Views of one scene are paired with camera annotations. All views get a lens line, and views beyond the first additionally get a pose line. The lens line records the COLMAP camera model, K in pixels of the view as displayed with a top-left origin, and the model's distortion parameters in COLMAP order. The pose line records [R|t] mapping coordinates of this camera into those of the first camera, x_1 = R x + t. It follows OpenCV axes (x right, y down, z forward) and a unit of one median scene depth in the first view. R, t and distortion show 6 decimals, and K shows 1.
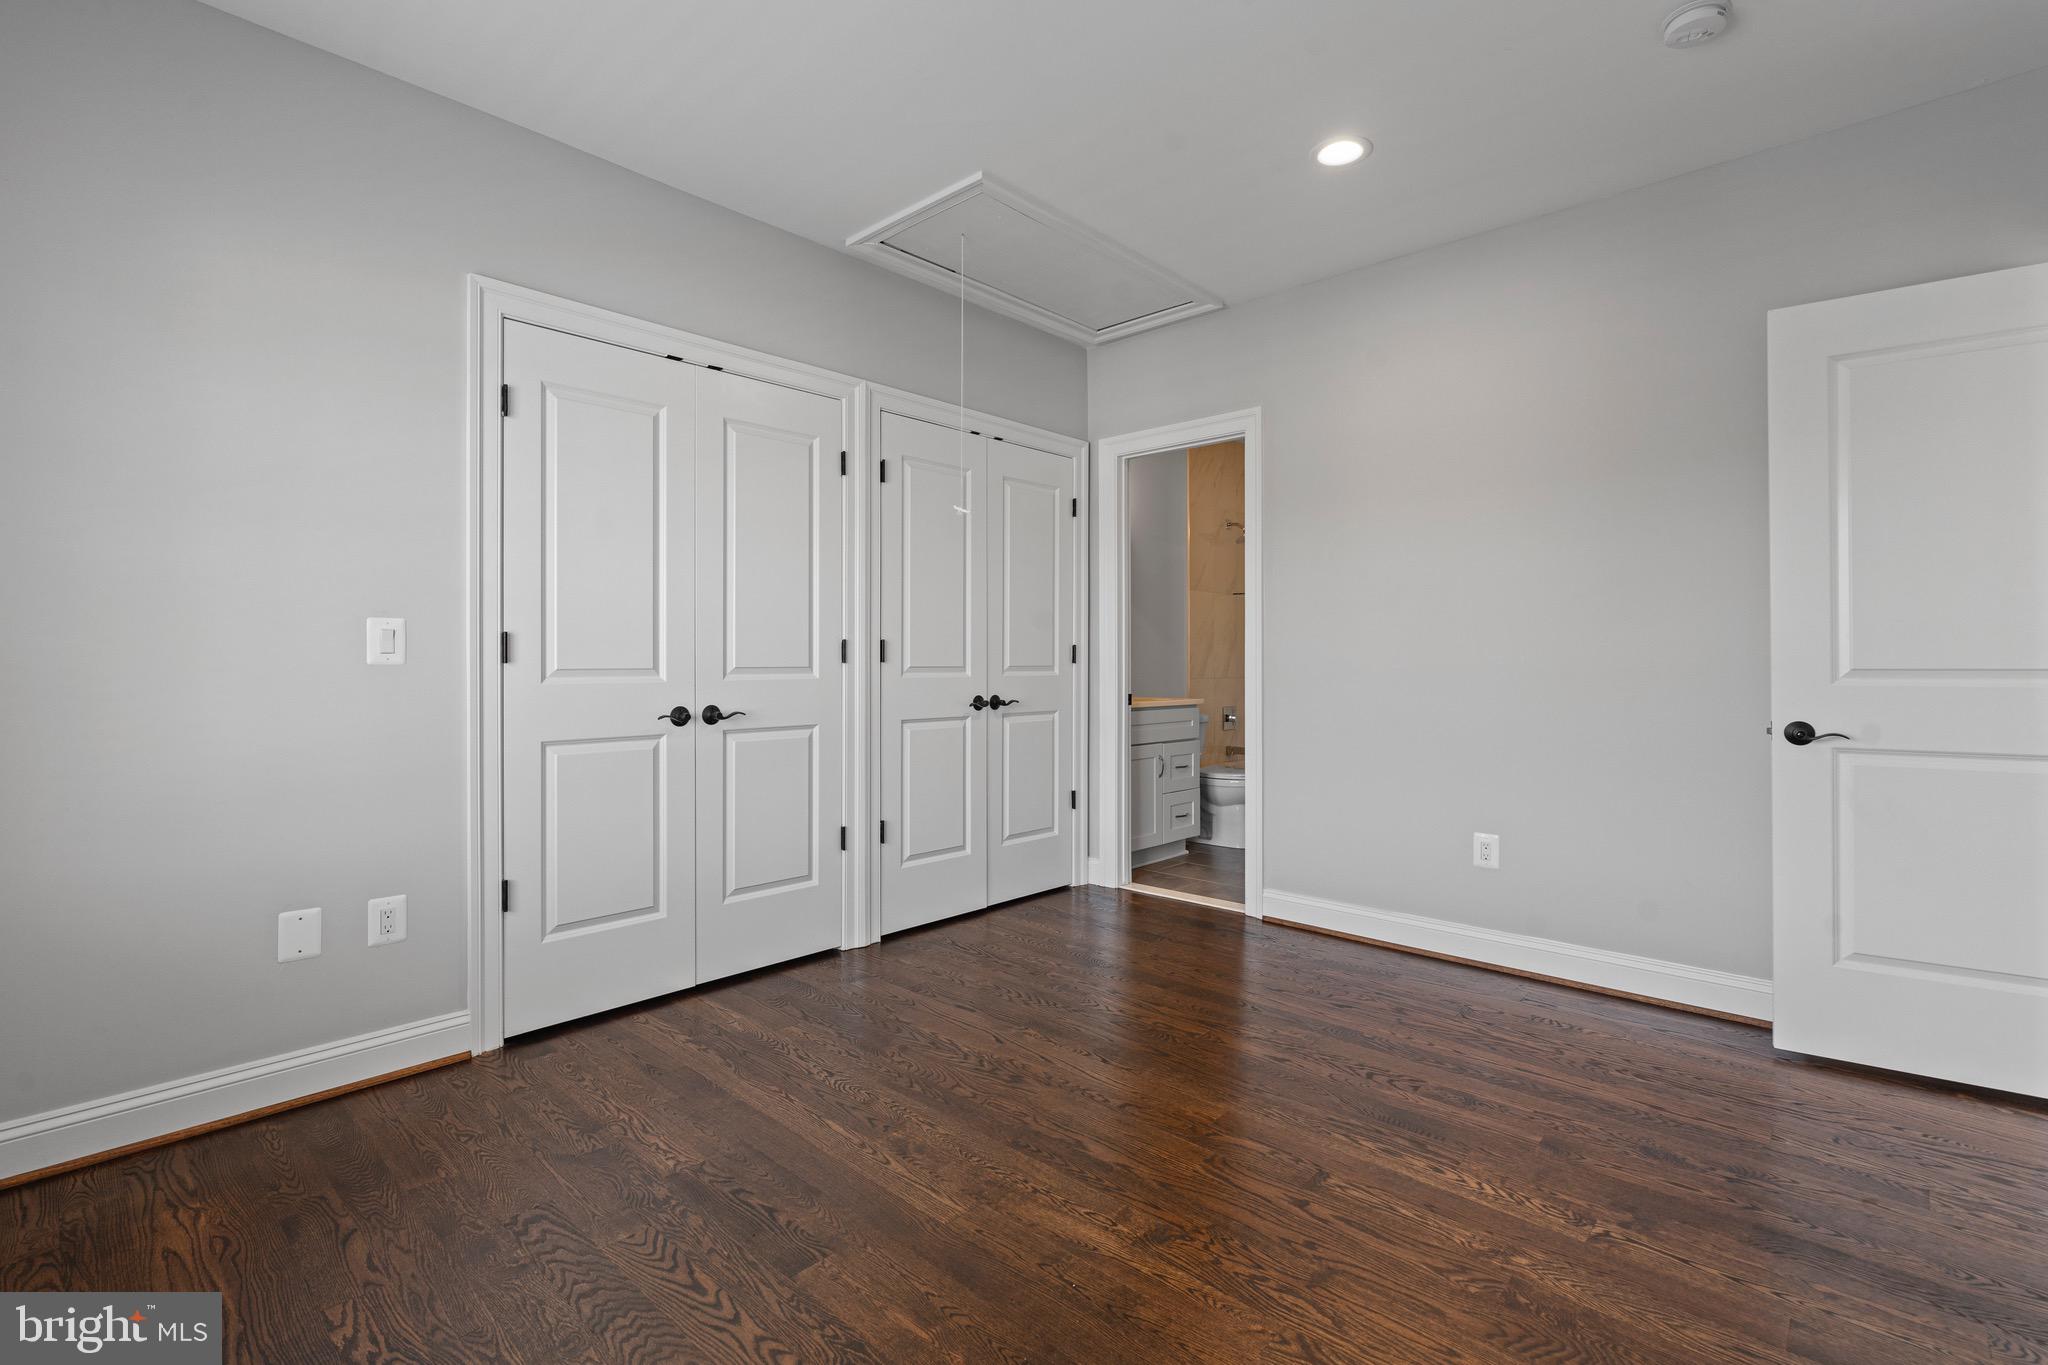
lens RADIAL K [[926.6, 0, 1017.7], [0, 926.6, 663.0], [0, 0, 1]] dist [-0.008784, 0.000028]
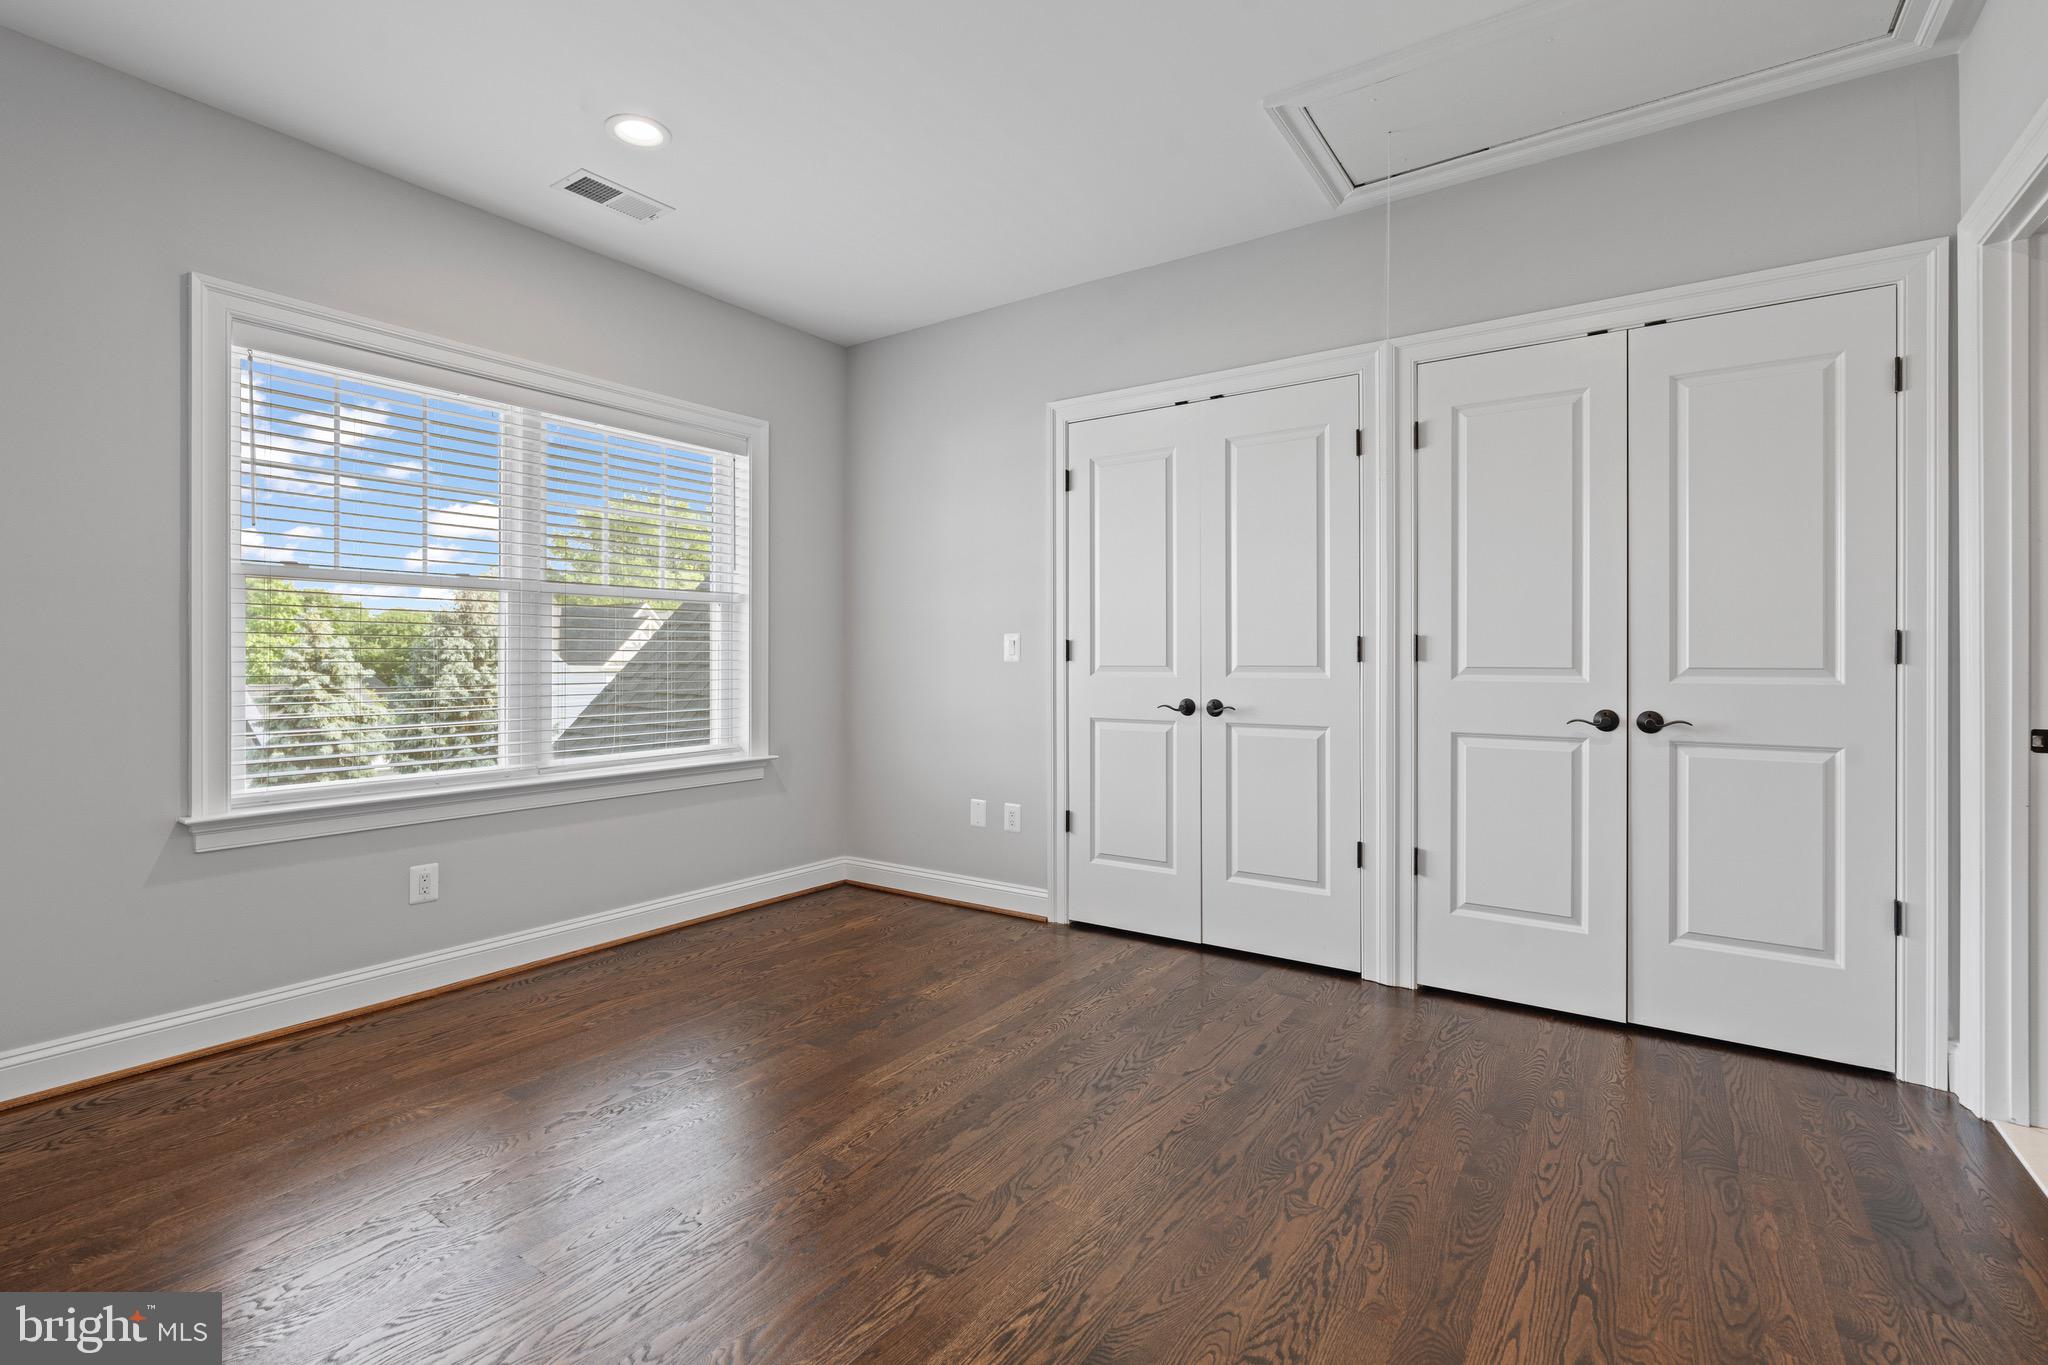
lens RADIAL K [[926.6, 0, 1017.7], [0, 926.6, 663.0], [0, 0, 1]] dist [-0.008784, 0.000028]
pose [[0.146342, 0.004534, -0.989224, 0.793367], [-0.001119, 0.999990, 0.004418, -0.003209], [0.989233, 0.000461, 0.146346, 0.641325]]
